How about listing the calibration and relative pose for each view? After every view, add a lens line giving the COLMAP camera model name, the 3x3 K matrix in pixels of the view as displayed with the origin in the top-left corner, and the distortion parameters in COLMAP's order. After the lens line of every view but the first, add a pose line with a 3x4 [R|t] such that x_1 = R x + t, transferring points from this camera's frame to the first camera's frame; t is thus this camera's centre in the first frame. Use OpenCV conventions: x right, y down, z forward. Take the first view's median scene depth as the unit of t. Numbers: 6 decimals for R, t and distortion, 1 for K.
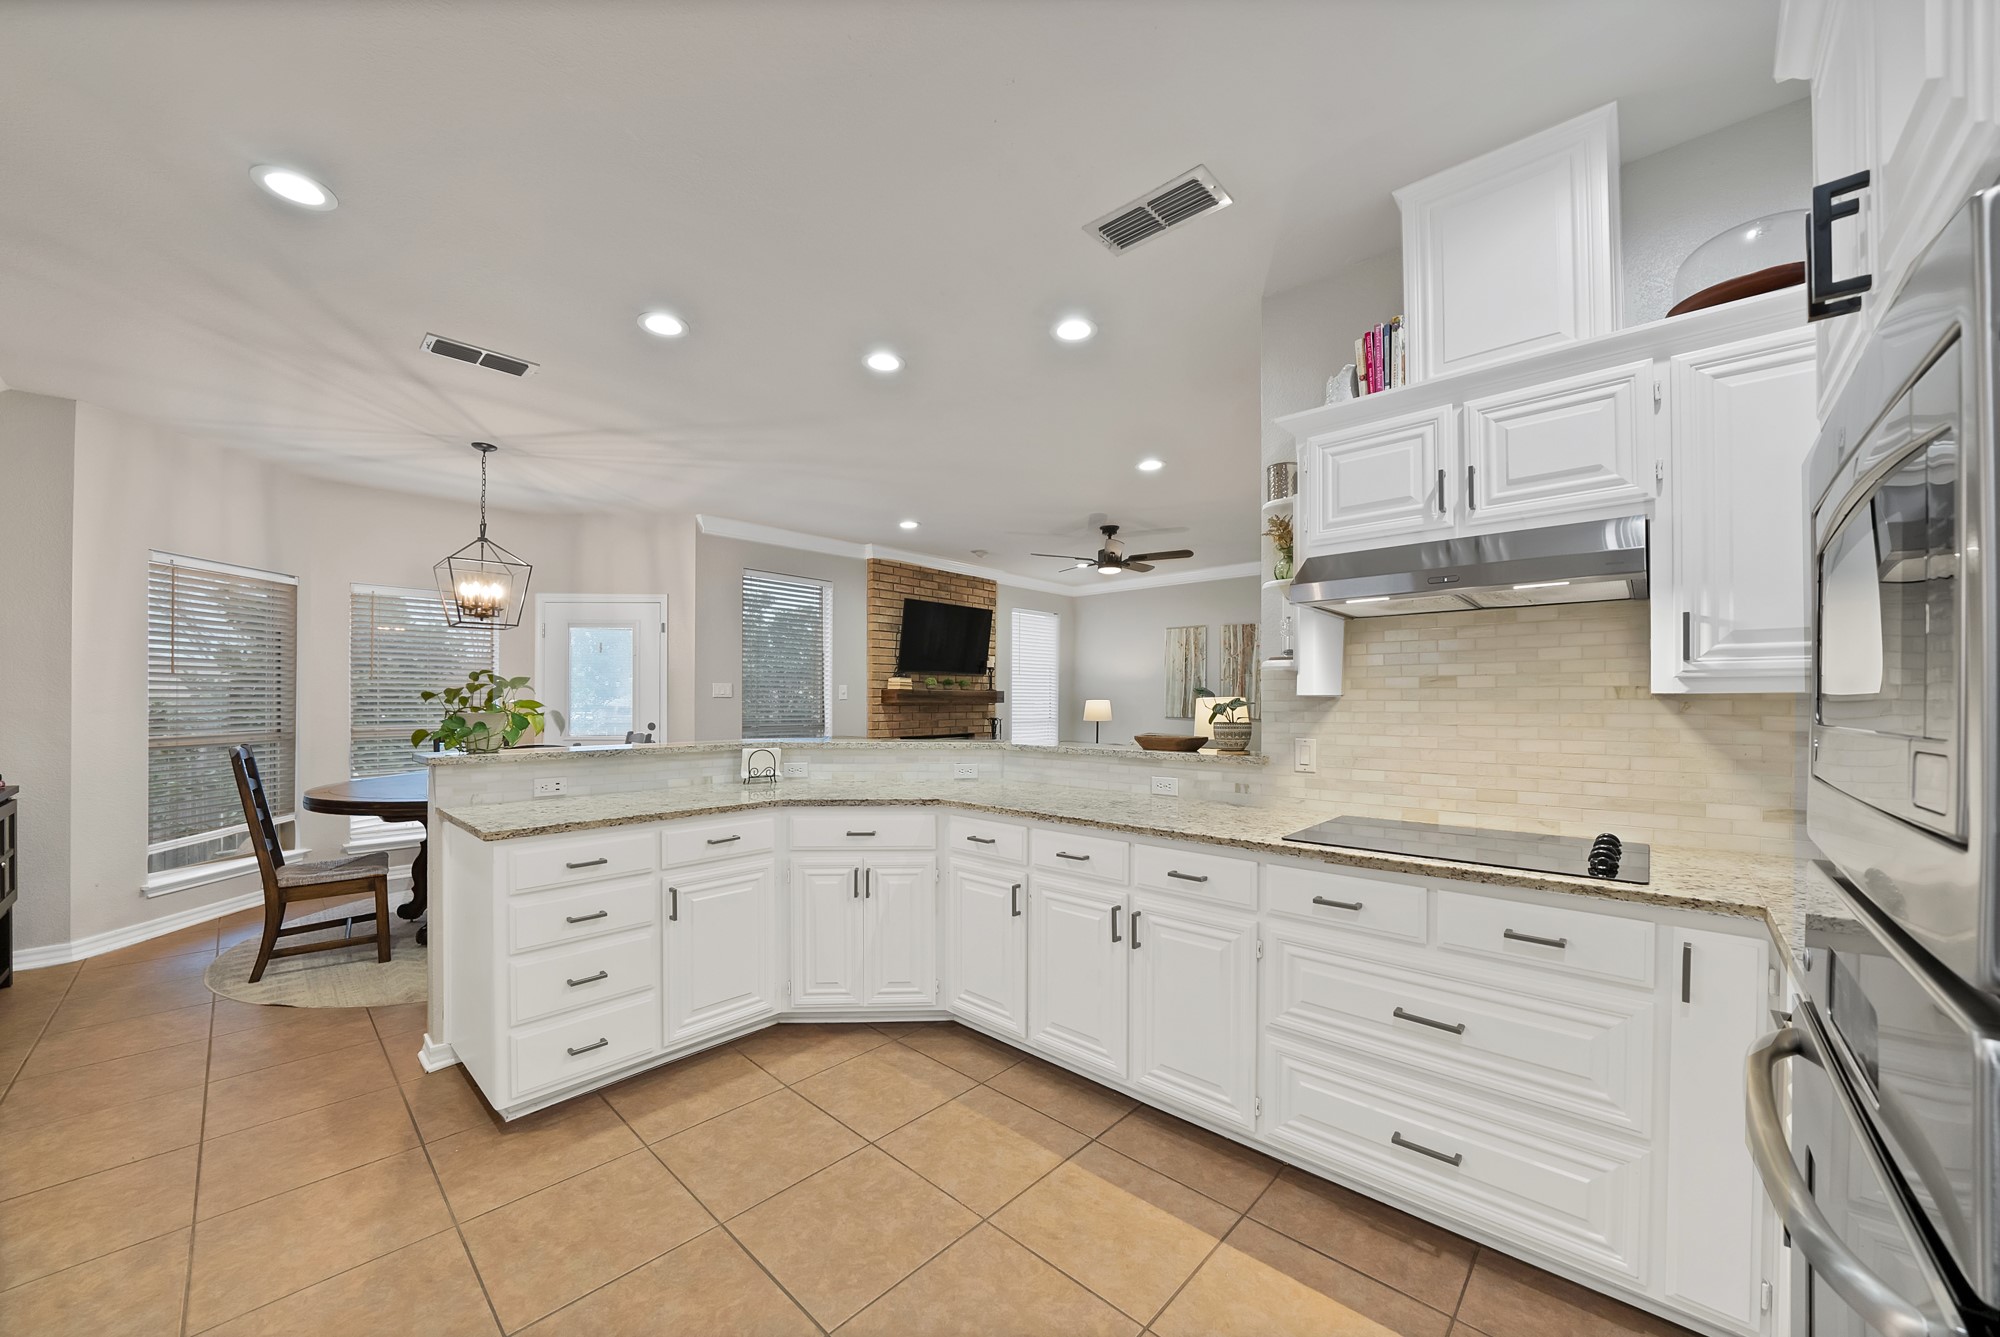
lens RADIAL K [[724.0, 0, 987.9], [0, 724.0, 695.3], [0, 0, 1]] dist [-0.019681, 0.000085]
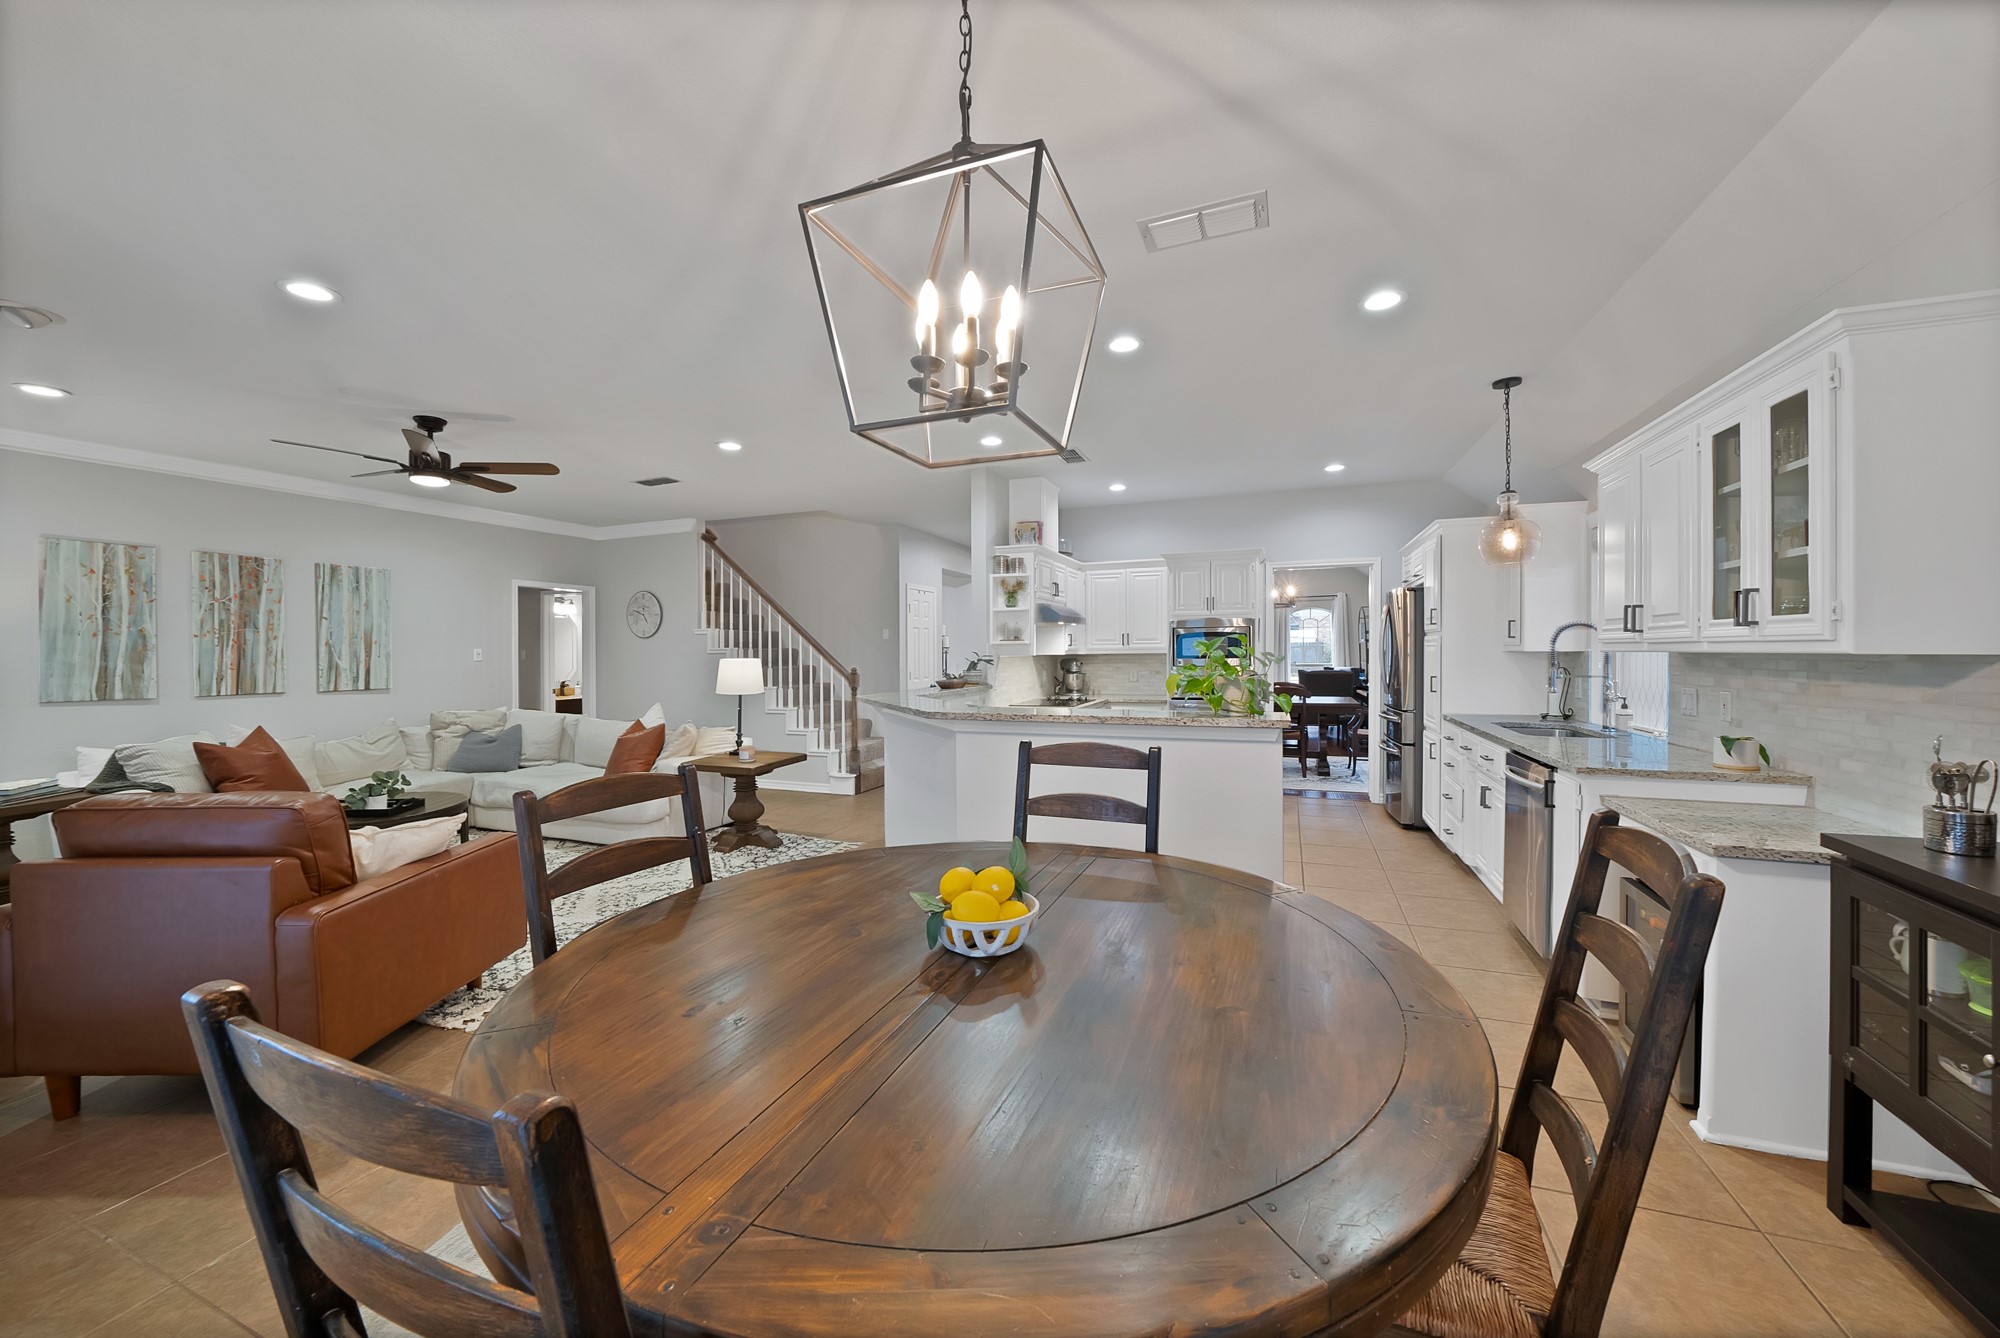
lens RADIAL K [[720.1, 0, 992.6], [0, 720.1, 649.0], [0, 0, 1]] dist [-0.018535, 0.000063]
pose [[-0.366936, 0.005090, 0.930232, -0.578729], [0.004368, 0.999983, -0.003748, -0.004859], [-0.930236, 0.002688, -0.366953, 0.643616]]
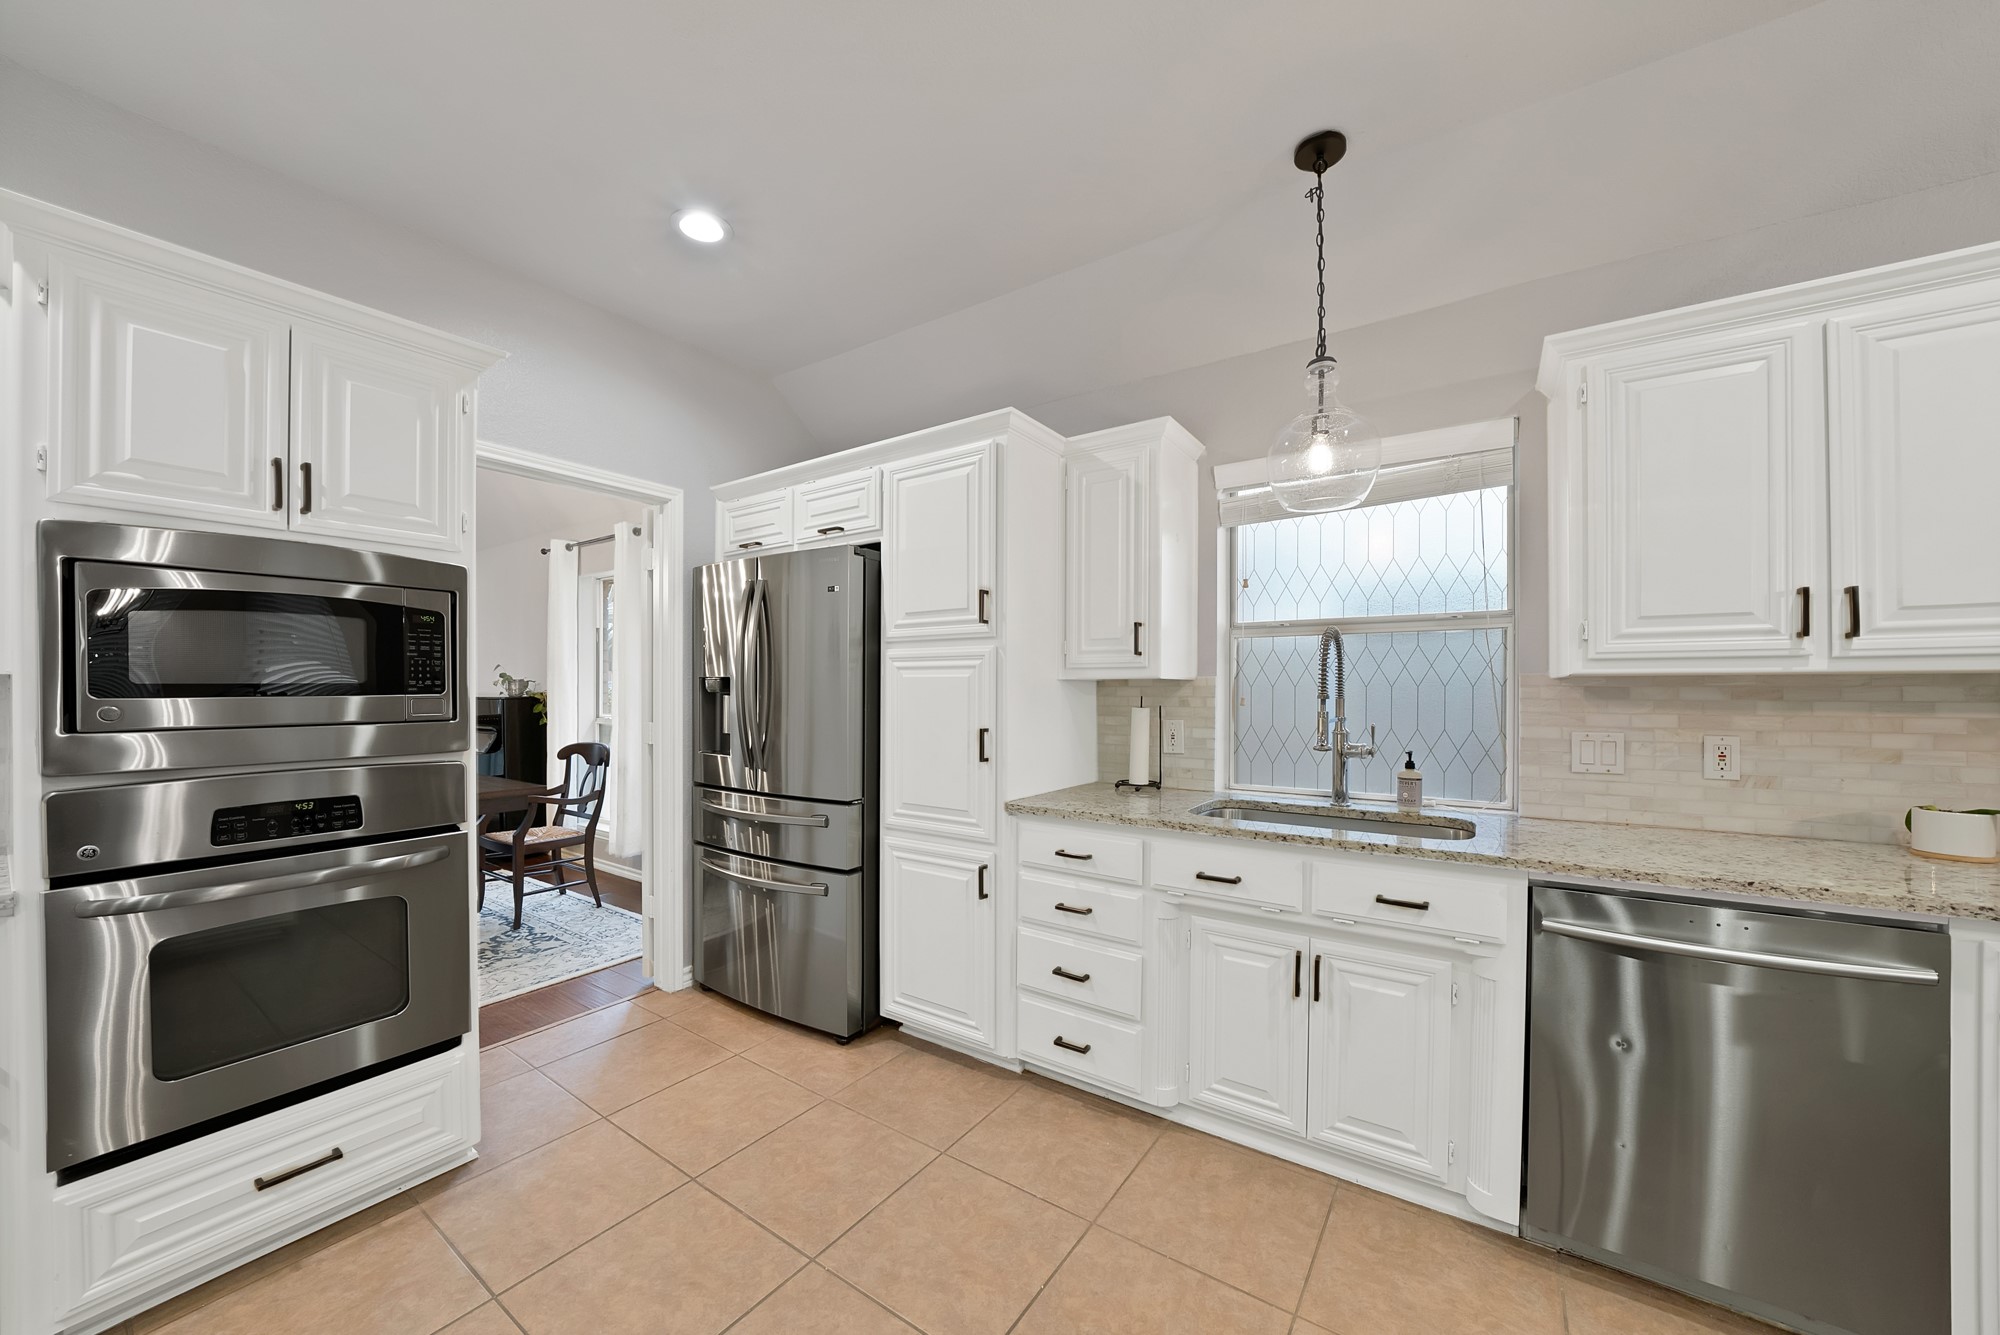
lens RADIAL K [[724.0, 0, 987.9], [0, 724.0, 694.3], [0, 0, 1]] dist [-0.019681, 0.000085]
pose [[-0.988508, -0.000426, -0.151167, -0.062664], [-0.000877, 0.999995, 0.002918, 0.003135], [0.151165, 0.003017, -0.988504, 0.343733]]
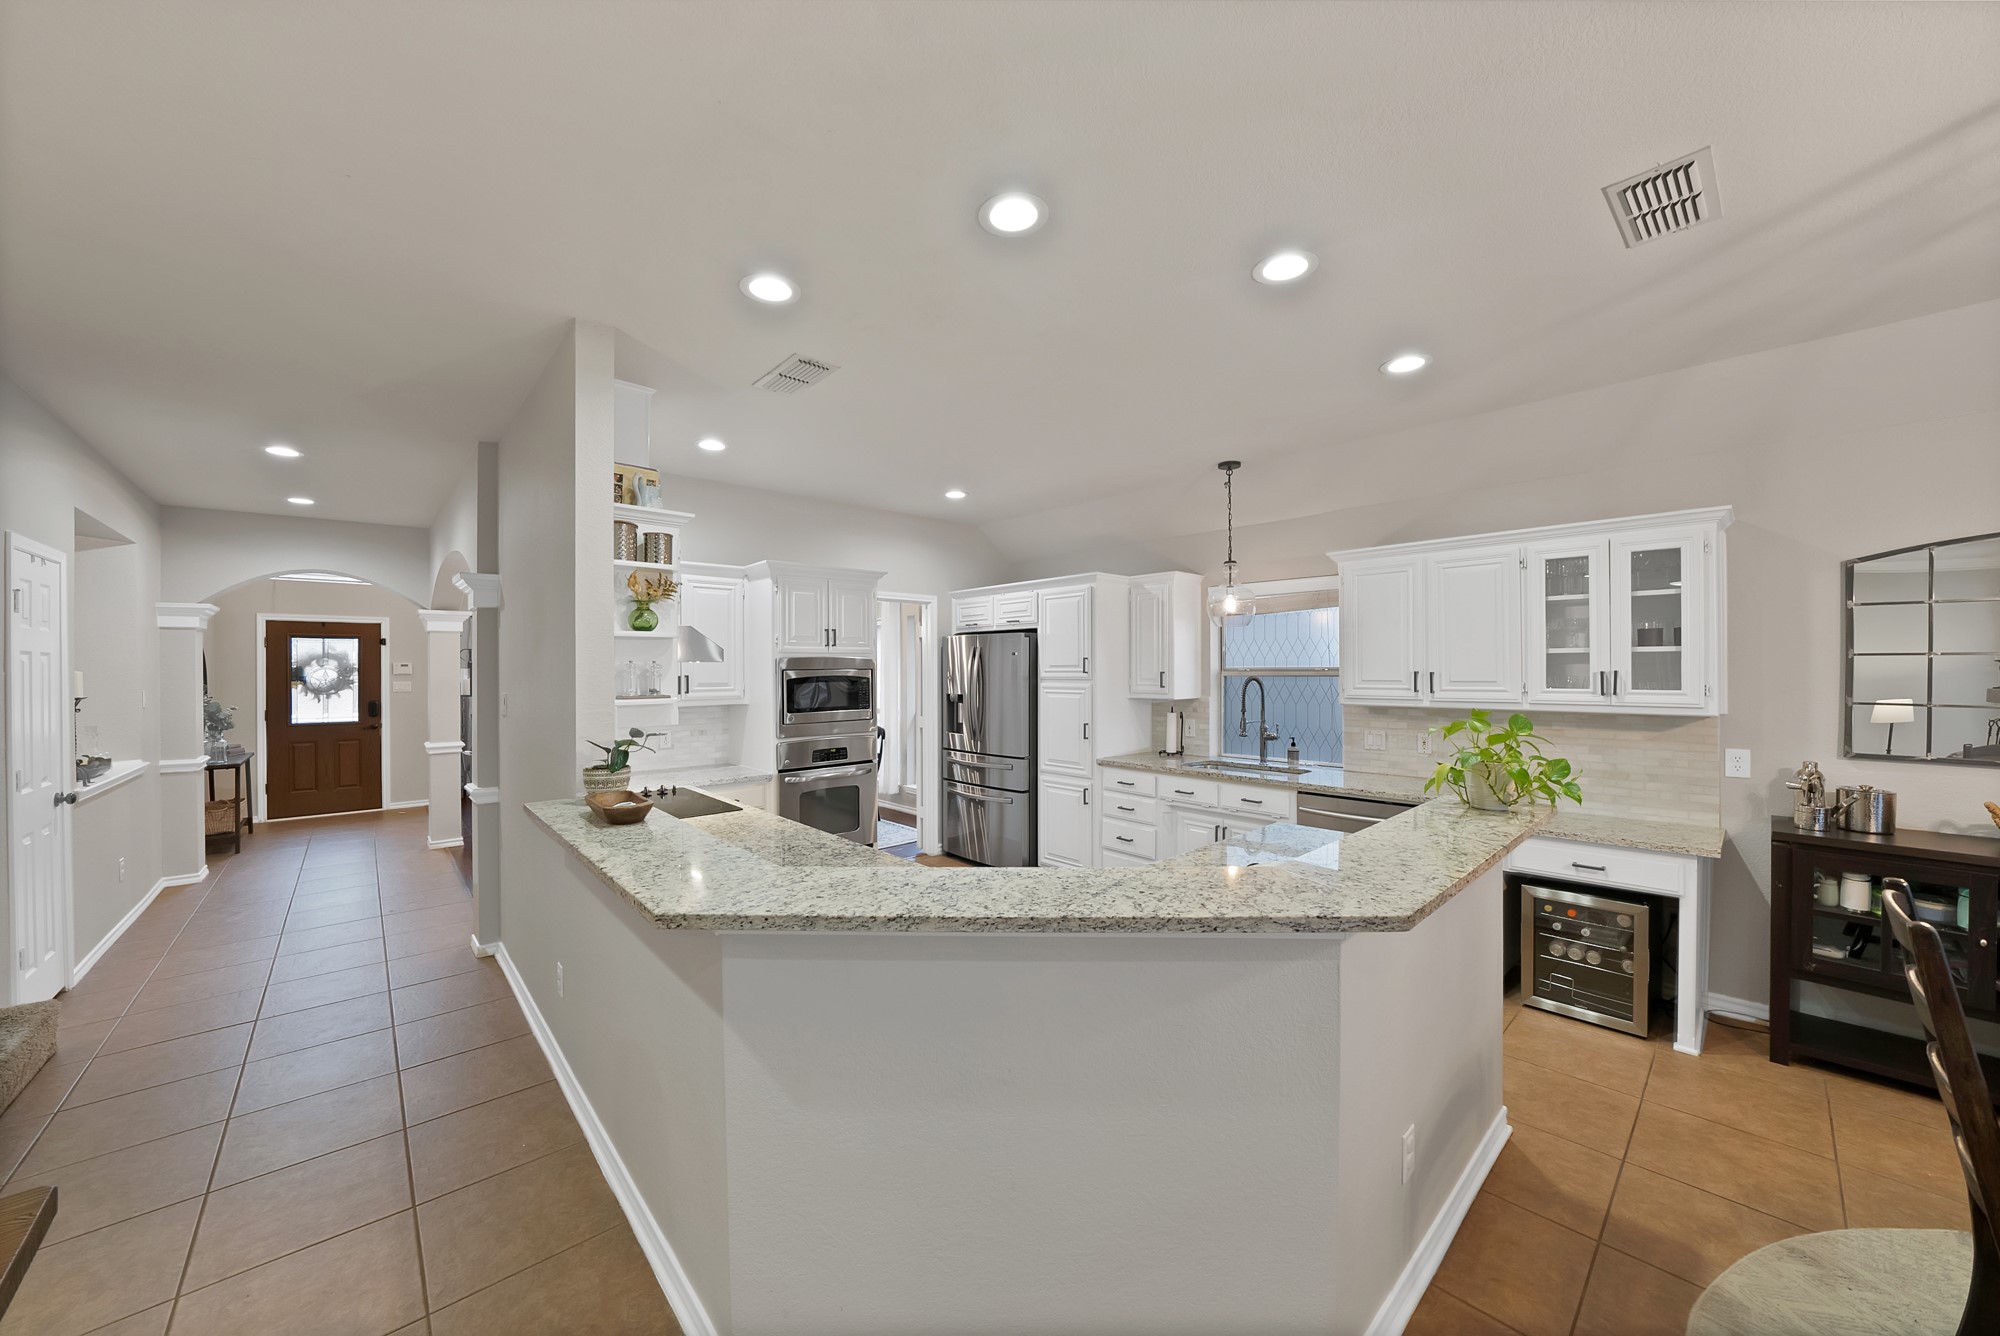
lens RADIAL K [[712.7, 0, 992.8], [0, 712.7, 669.2], [0, 0, 1]] dist [-0.019273, 0.000230]
pose [[-0.996869, 0.003528, 0.078998, -0.076288], [0.003238, 0.999988, -0.003800, -0.030024], [-0.079010, -0.003533, -0.996868, 0.707102]]
